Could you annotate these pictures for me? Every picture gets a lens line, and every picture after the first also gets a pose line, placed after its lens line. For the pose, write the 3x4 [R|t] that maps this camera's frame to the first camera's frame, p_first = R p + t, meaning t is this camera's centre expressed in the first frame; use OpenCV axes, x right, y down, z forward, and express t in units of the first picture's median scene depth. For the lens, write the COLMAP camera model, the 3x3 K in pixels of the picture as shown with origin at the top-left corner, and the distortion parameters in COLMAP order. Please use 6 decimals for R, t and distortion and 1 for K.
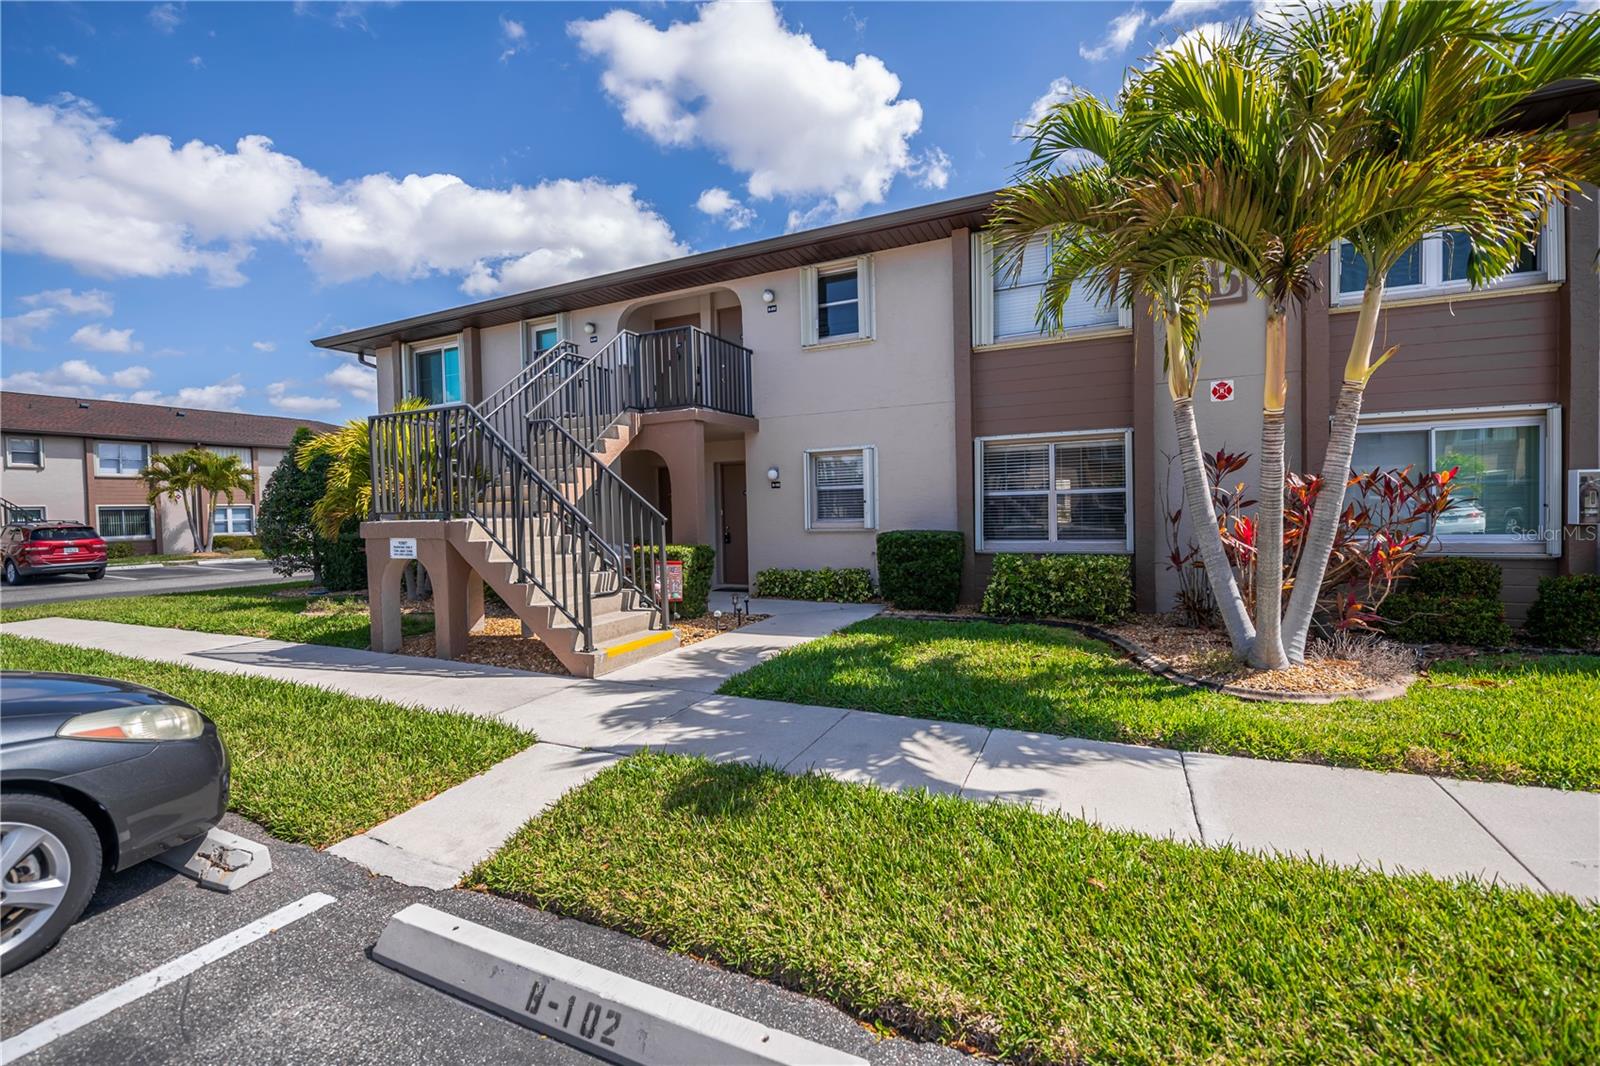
lens RADIAL K [[710.4, 0, 800.0], [0, 710.4, 533.0], [0, 0, 1]] dist [-0.000901, 0.000011]
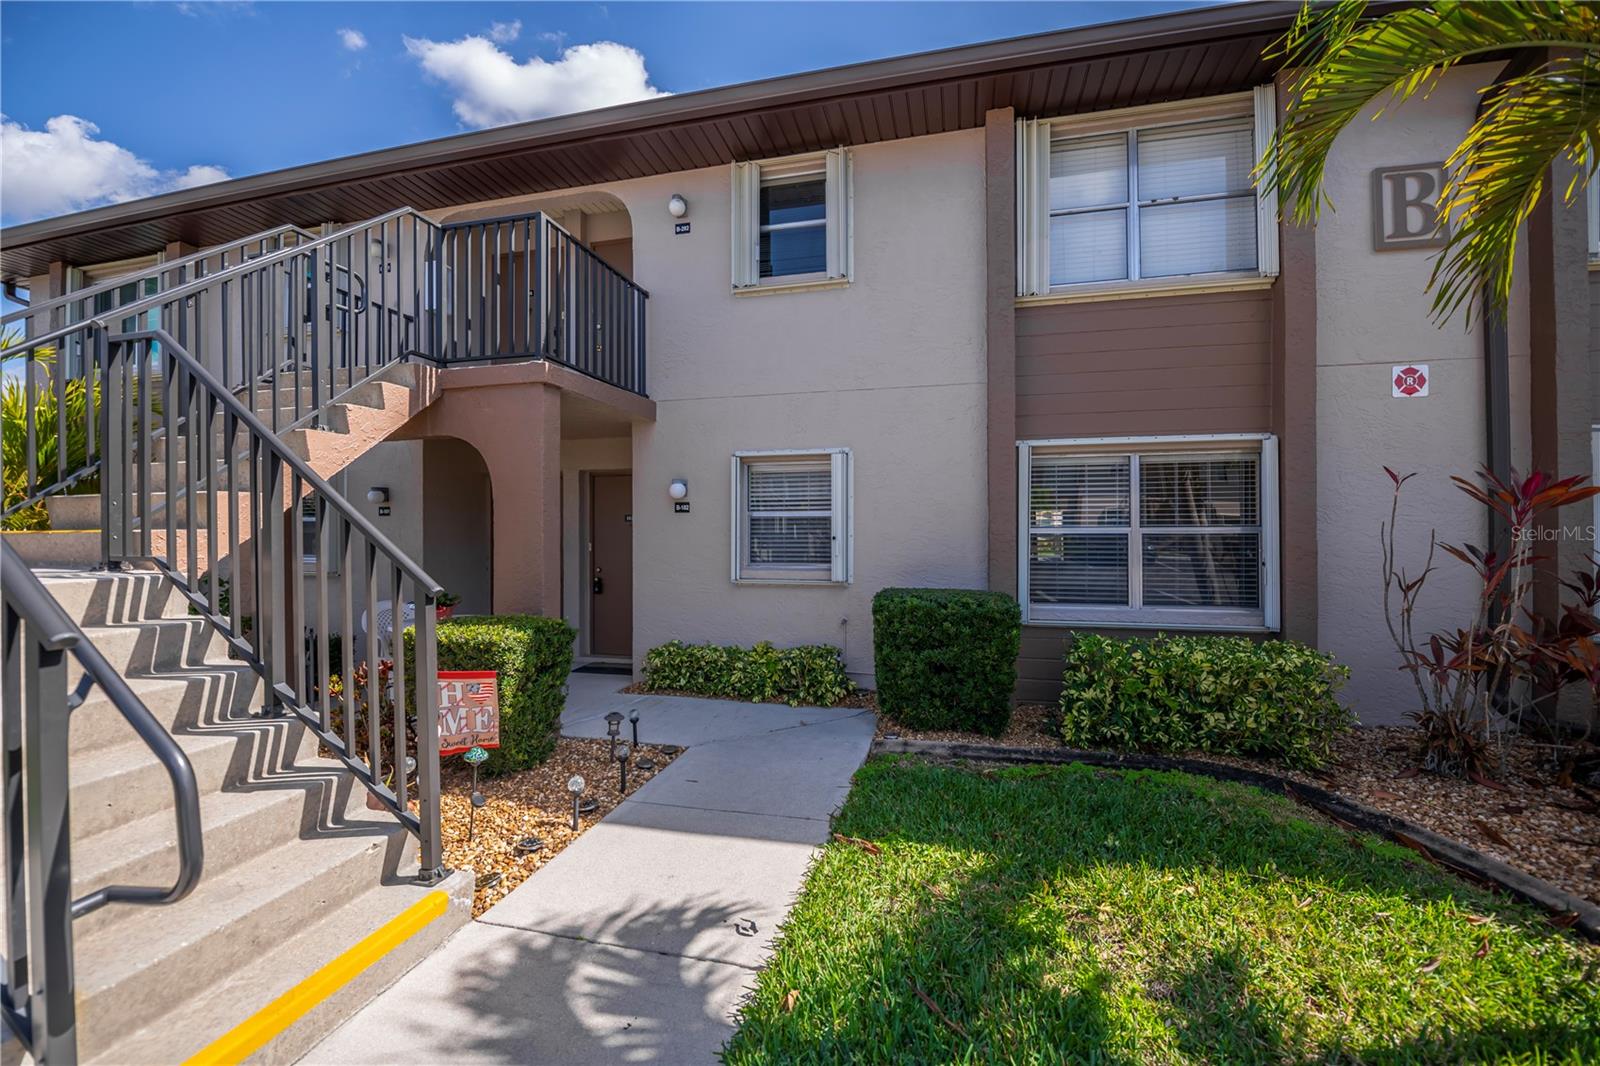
lens RADIAL K [[630.2, 0, 802.4], [0, 630.2, 525.9], [0, 0, 1]] dist [-0.022266, -0.000006]
pose [[0.976382, 0.020158, 0.215107, -0.053047], [-0.011221, 0.999025, -0.042689, -0.031189], [-0.215758, 0.039267, 0.975657, 0.471854]]
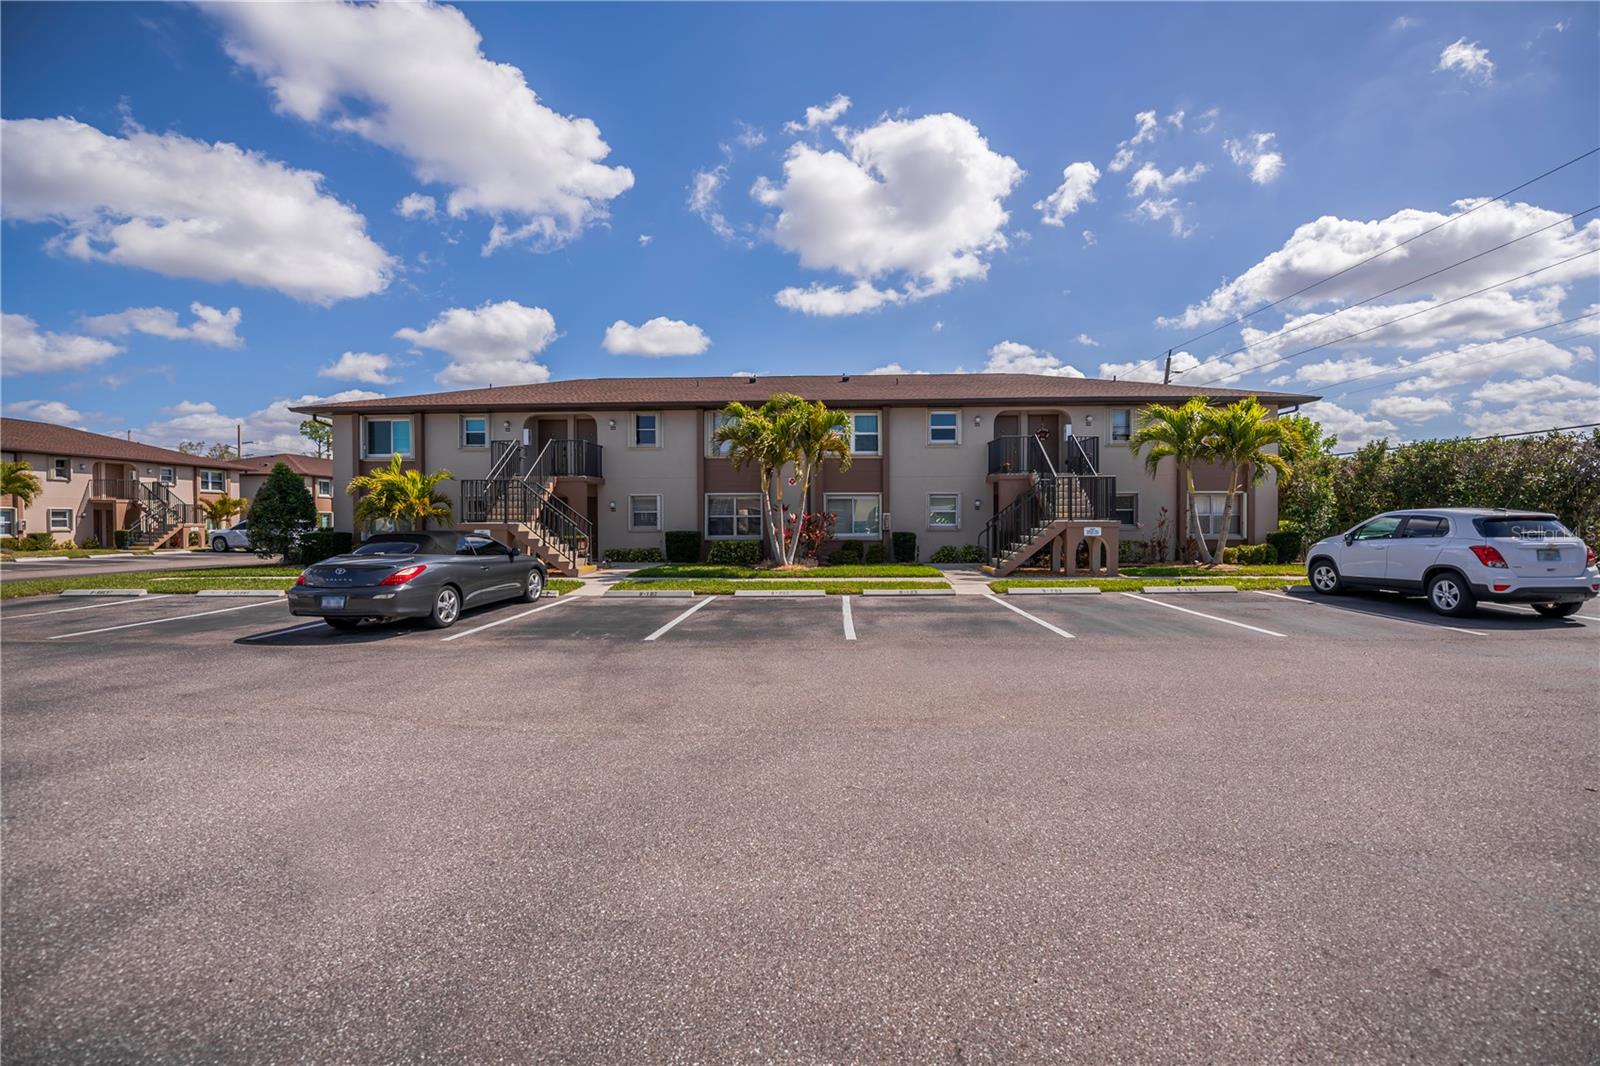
lens RADIAL K [[630.2, 0, 802.4], [0, 630.2, 525.9], [0, 0, 1]] dist [-0.022266, -0.000006]
pose [[0.898827, 0.017191, 0.437966, -0.376978], [-0.003508, 0.999481, -0.032031, 0.043011], [-0.438289, 0.027253, 0.898421, -1.024335]]
